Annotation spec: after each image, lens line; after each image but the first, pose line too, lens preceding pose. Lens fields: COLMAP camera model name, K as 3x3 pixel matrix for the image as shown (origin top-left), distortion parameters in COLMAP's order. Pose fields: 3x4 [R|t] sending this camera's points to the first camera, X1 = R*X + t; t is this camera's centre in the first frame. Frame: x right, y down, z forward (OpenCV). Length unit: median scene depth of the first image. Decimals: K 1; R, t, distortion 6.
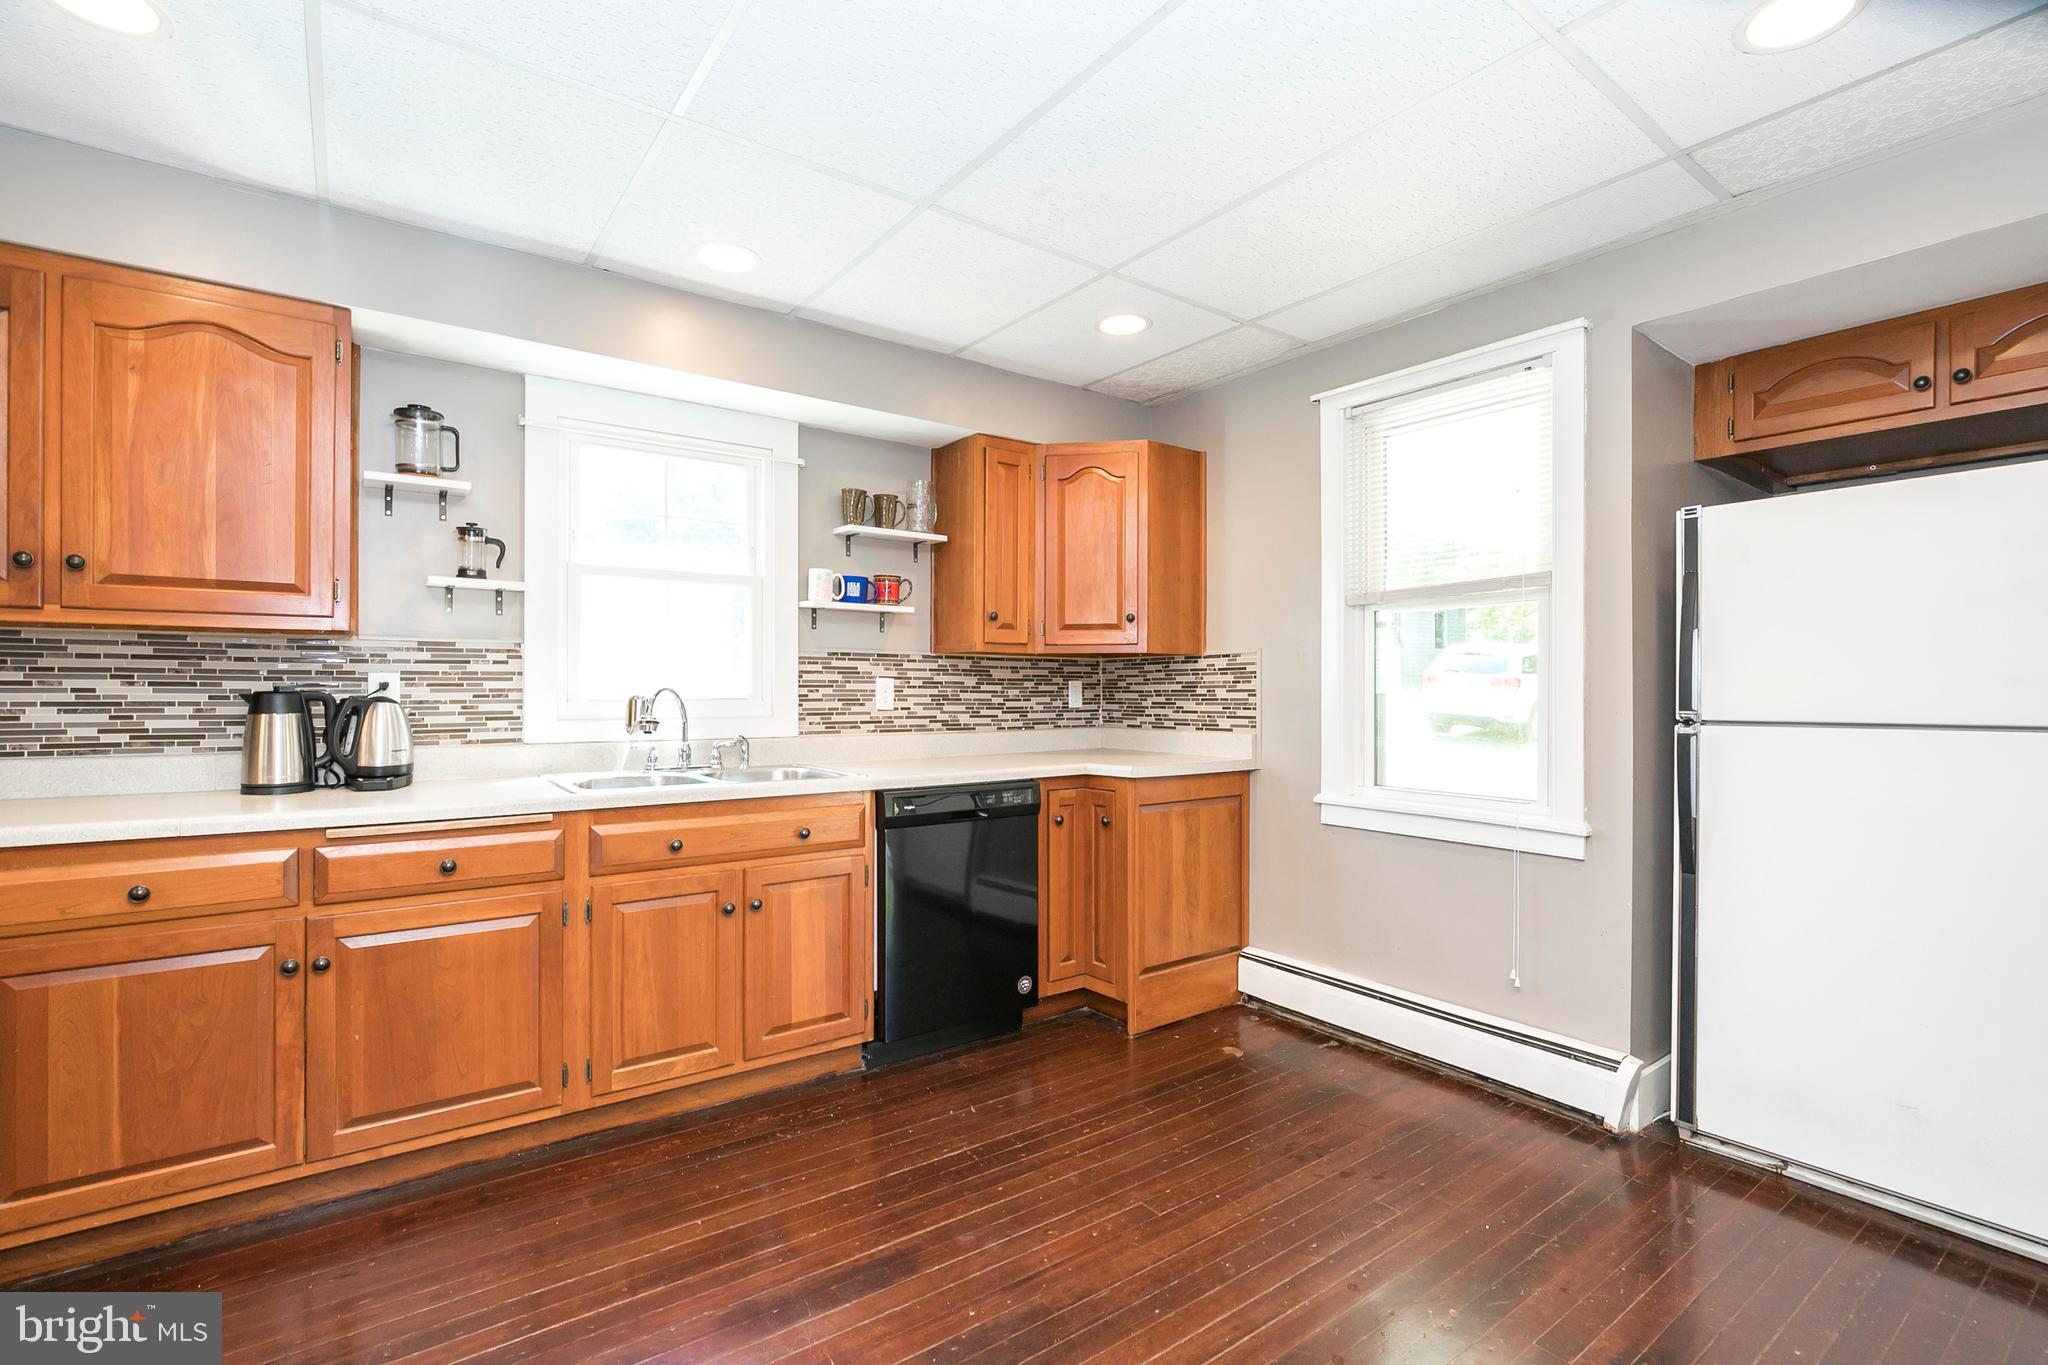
lens RADIAL K [[932.7, 0, 1023.5], [0, 932.7, 688.0], [0, 0, 1]] dist [-0.016284, 0.005146]
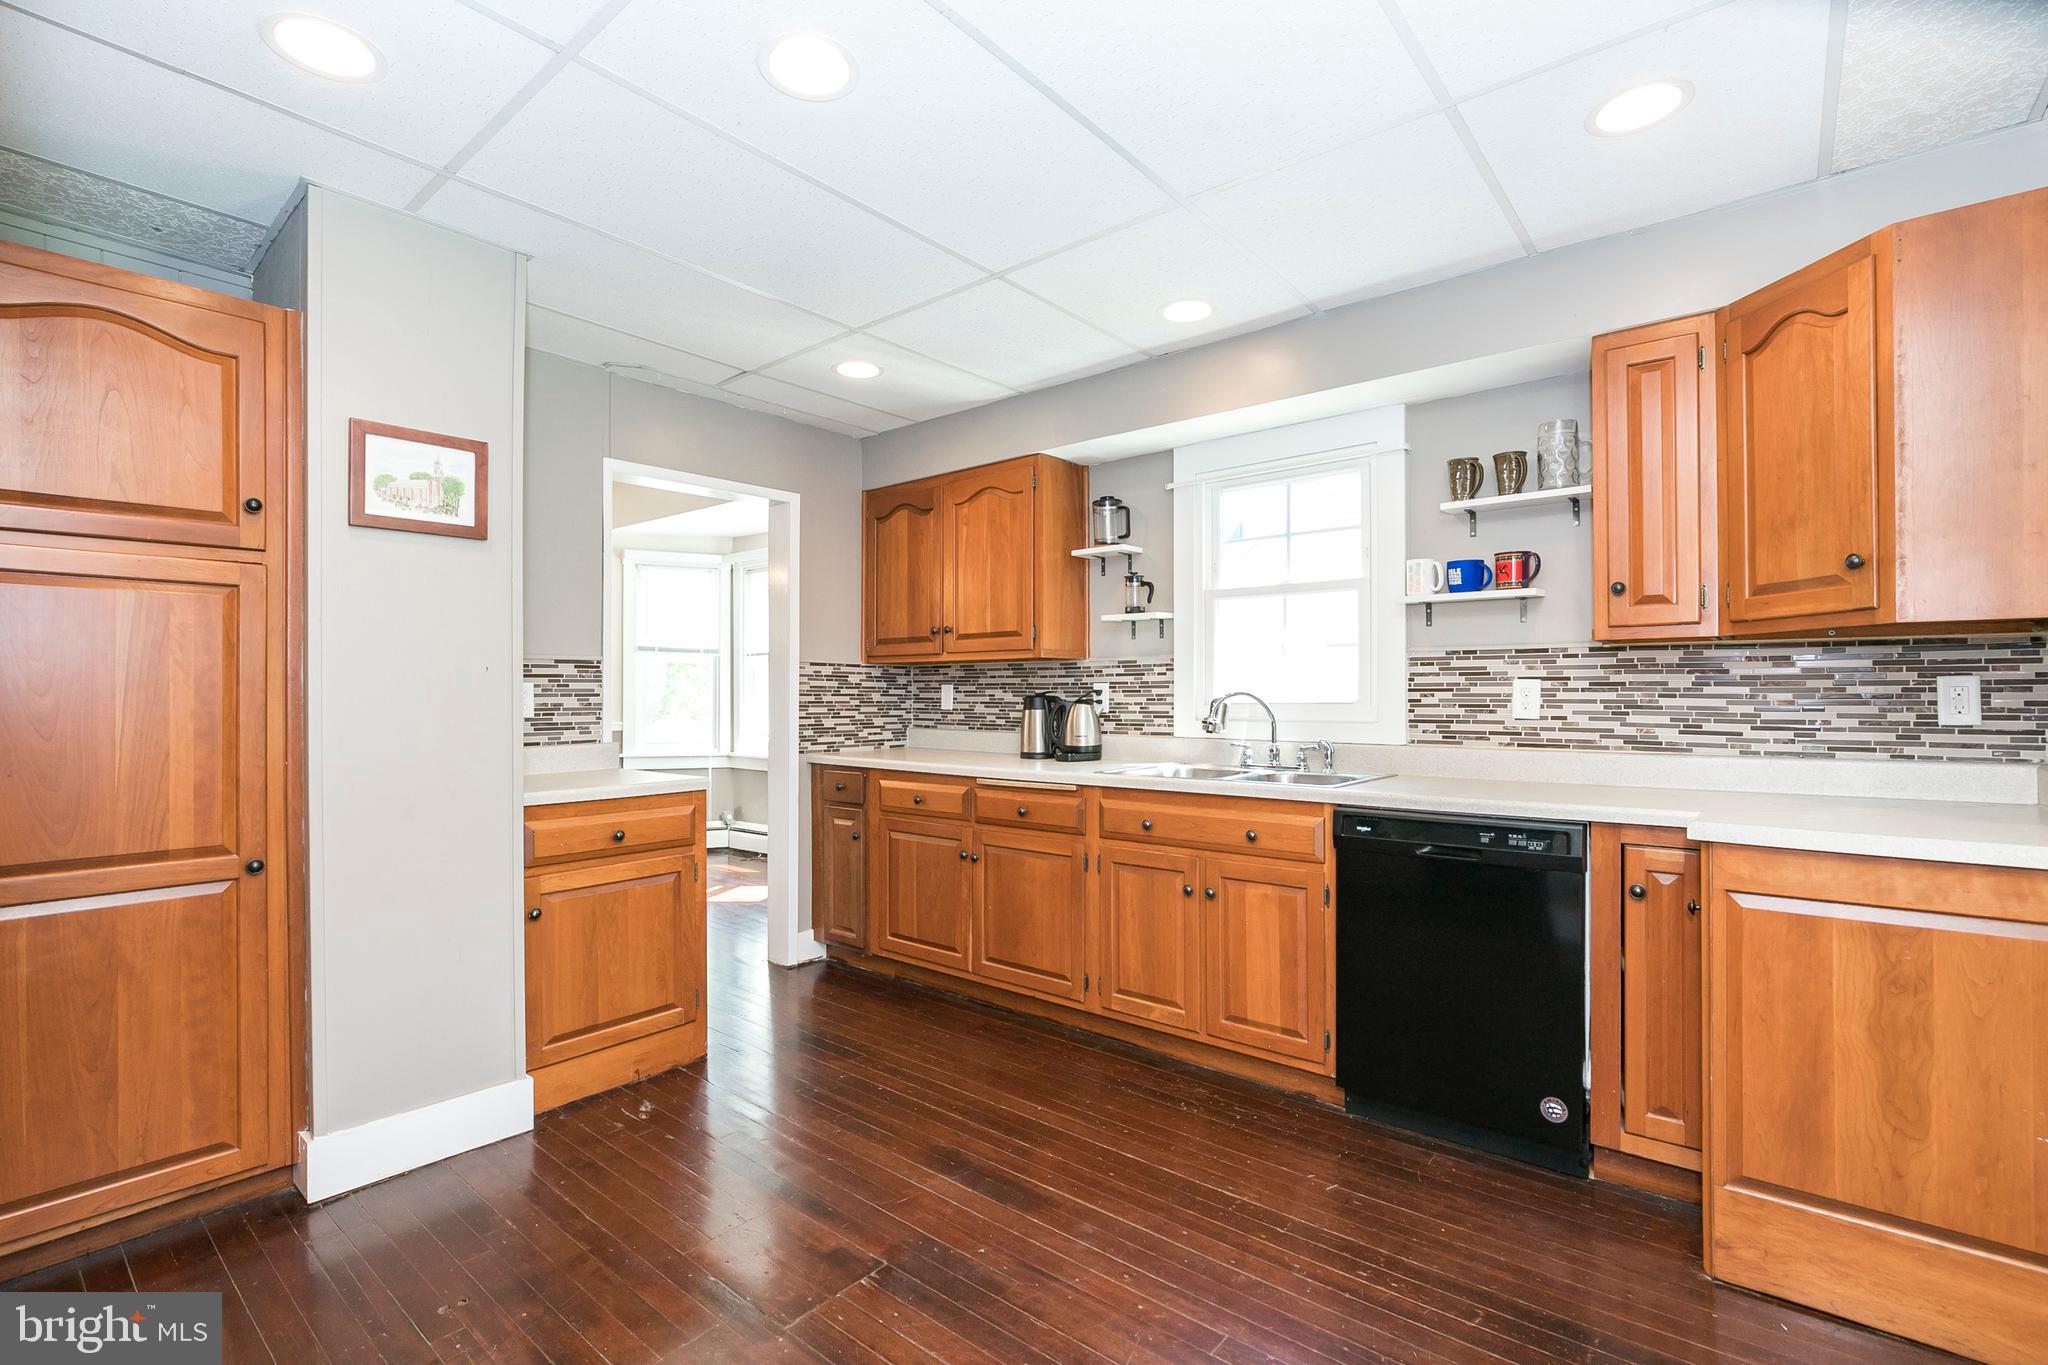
lens RADIAL K [[932.7, 0, 1020.0], [0, 932.7, 686.6], [0, 0, 1]] dist [-0.016284, 0.005146]
pose [[0.235140, -0.010225, -0.971908, 0.665529], [0.004159, 0.999946, -0.009513, 0.002041], [0.971953, -0.001806, 0.235170, 0.493571]]
